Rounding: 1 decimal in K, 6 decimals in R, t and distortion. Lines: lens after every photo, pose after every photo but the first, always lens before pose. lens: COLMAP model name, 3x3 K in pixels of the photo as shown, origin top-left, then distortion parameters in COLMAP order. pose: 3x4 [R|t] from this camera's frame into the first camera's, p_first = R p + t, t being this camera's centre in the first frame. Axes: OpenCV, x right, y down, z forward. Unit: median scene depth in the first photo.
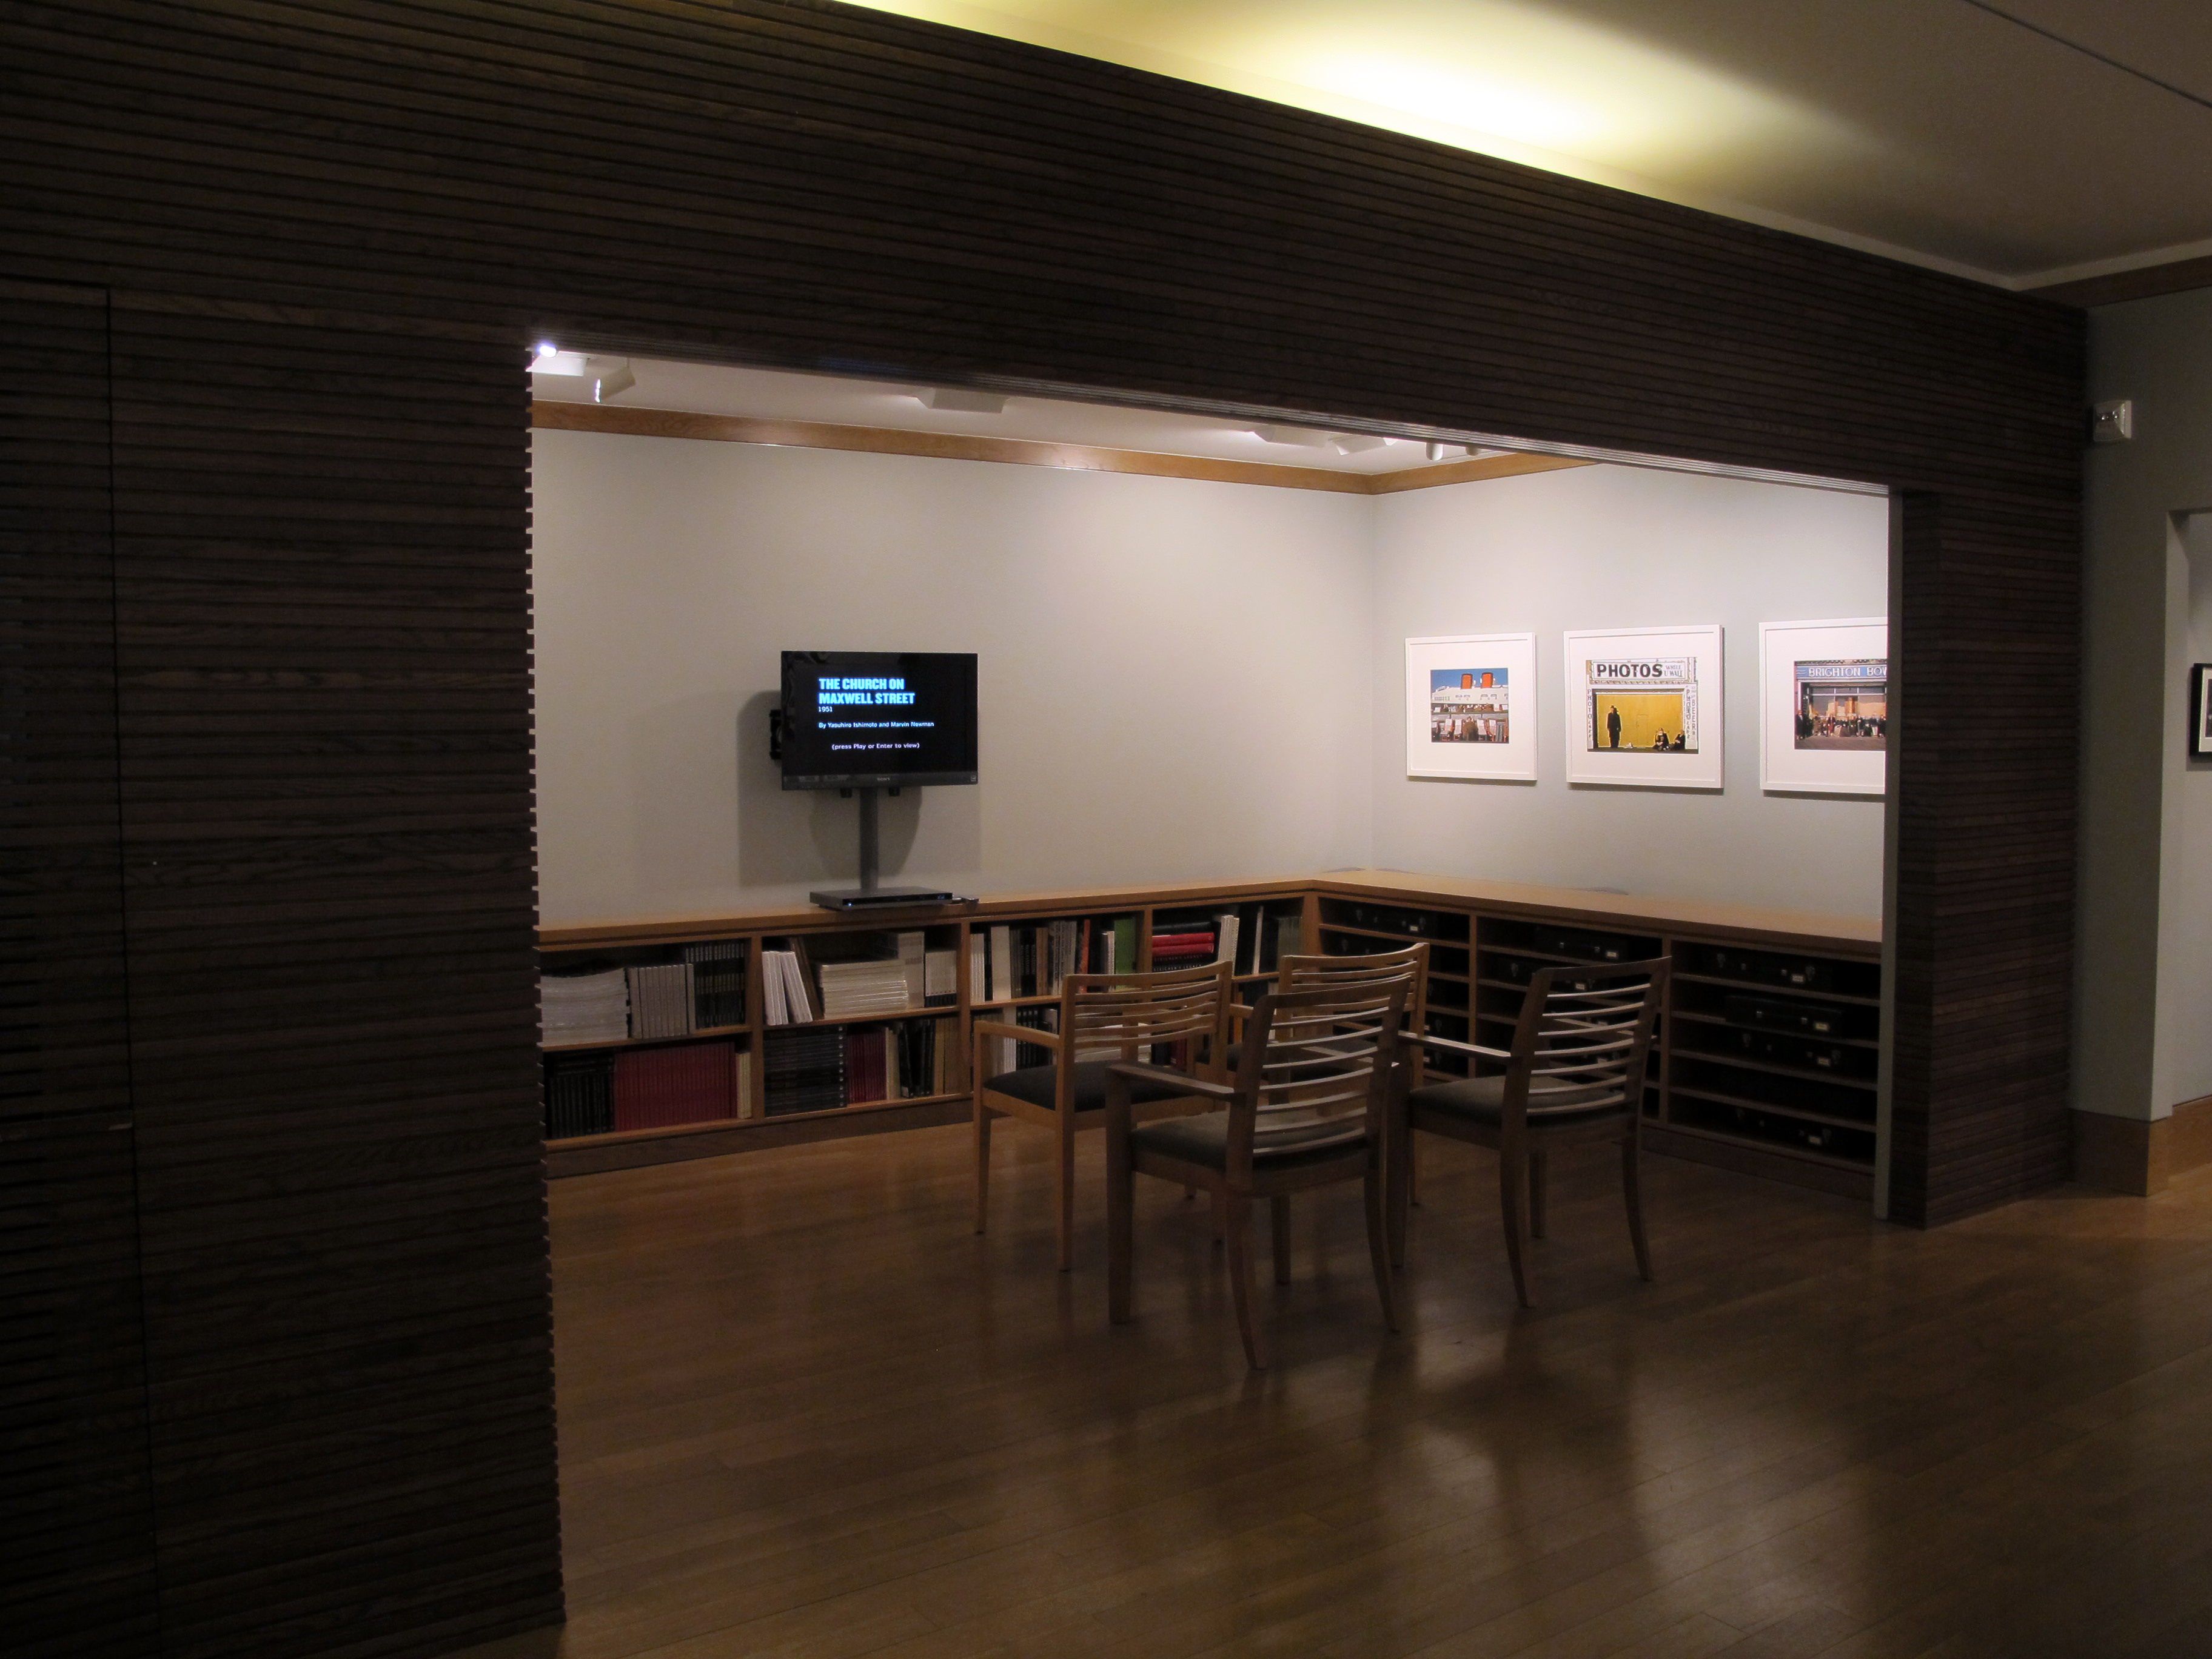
lens RADIAL K [[1862.4, 0, 1102.8], [0, 1862.4, 827.8], [0, 0, 1]] dist [-0.150428, 0.116138]
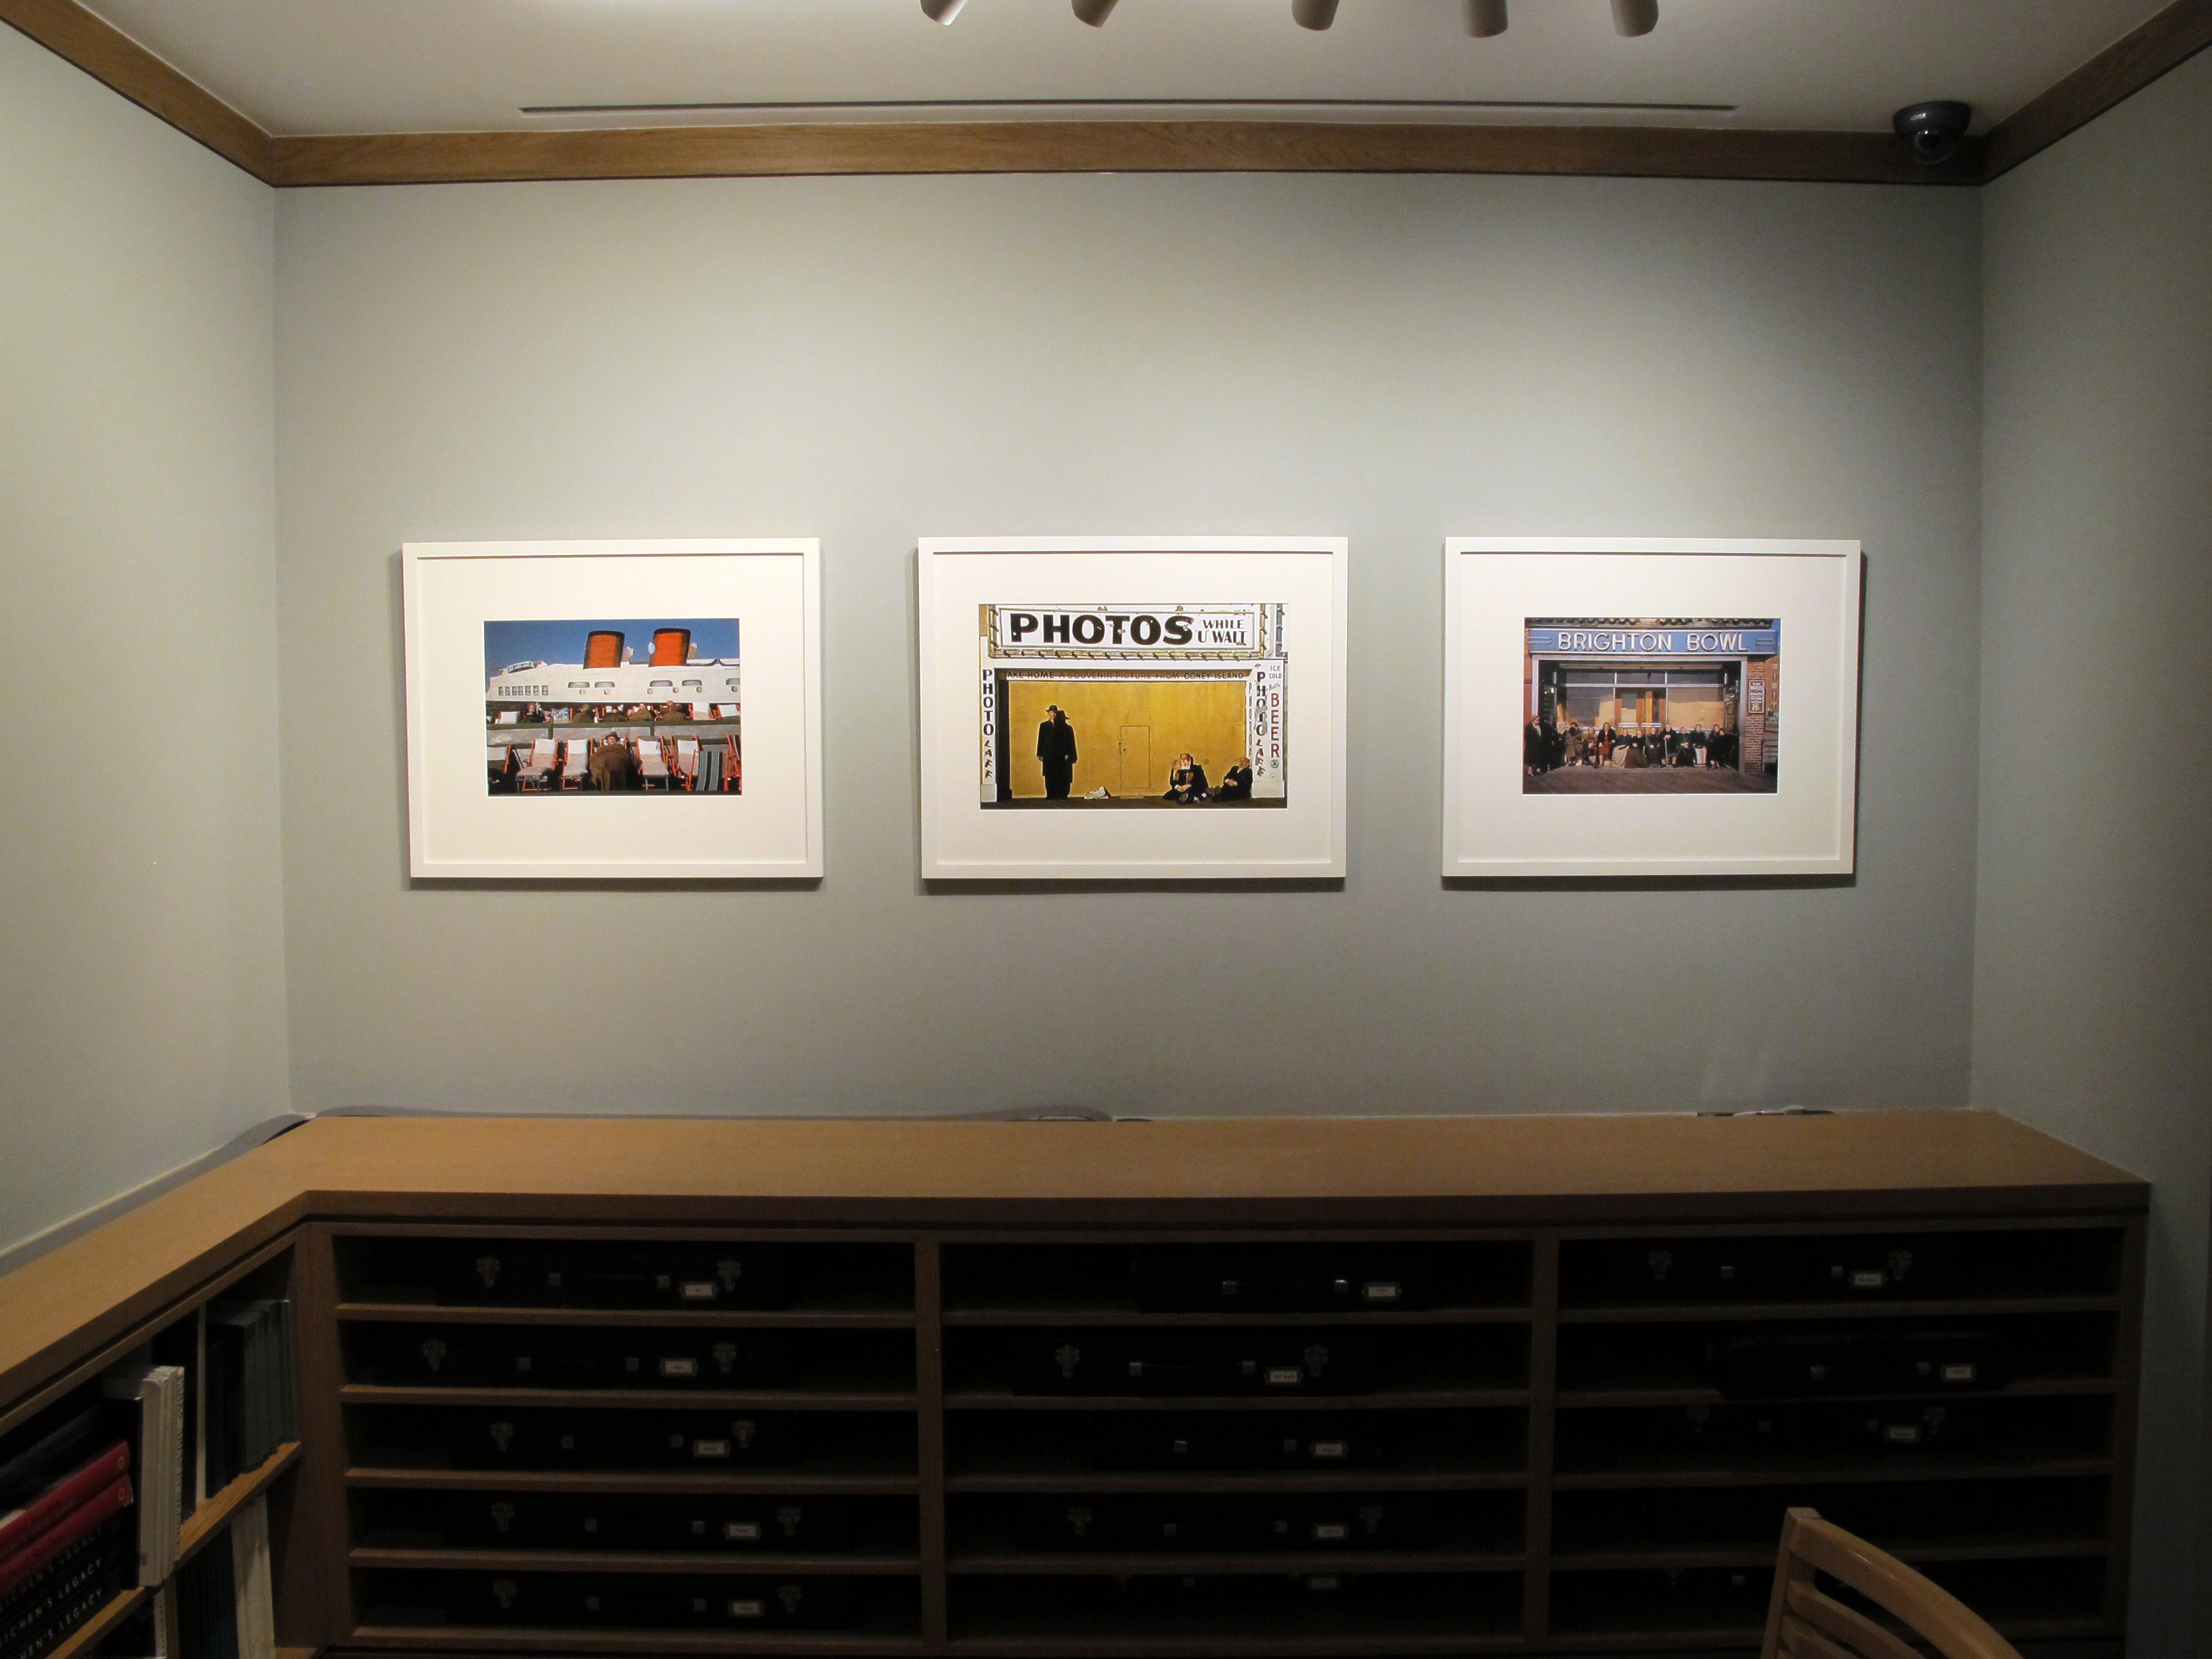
lens RADIAL K [[1862.4, 0, 1115.0], [0, 1862.4, 820.6], [0, 0, 1]] dist [-0.150428, 0.116138]
pose [[0.559179, -0.048236, 0.827642, -0.095203], [0.050980, 0.998417, 0.023746, -0.048322], [-0.827478, 0.028915, 0.560753, 0.731236]]
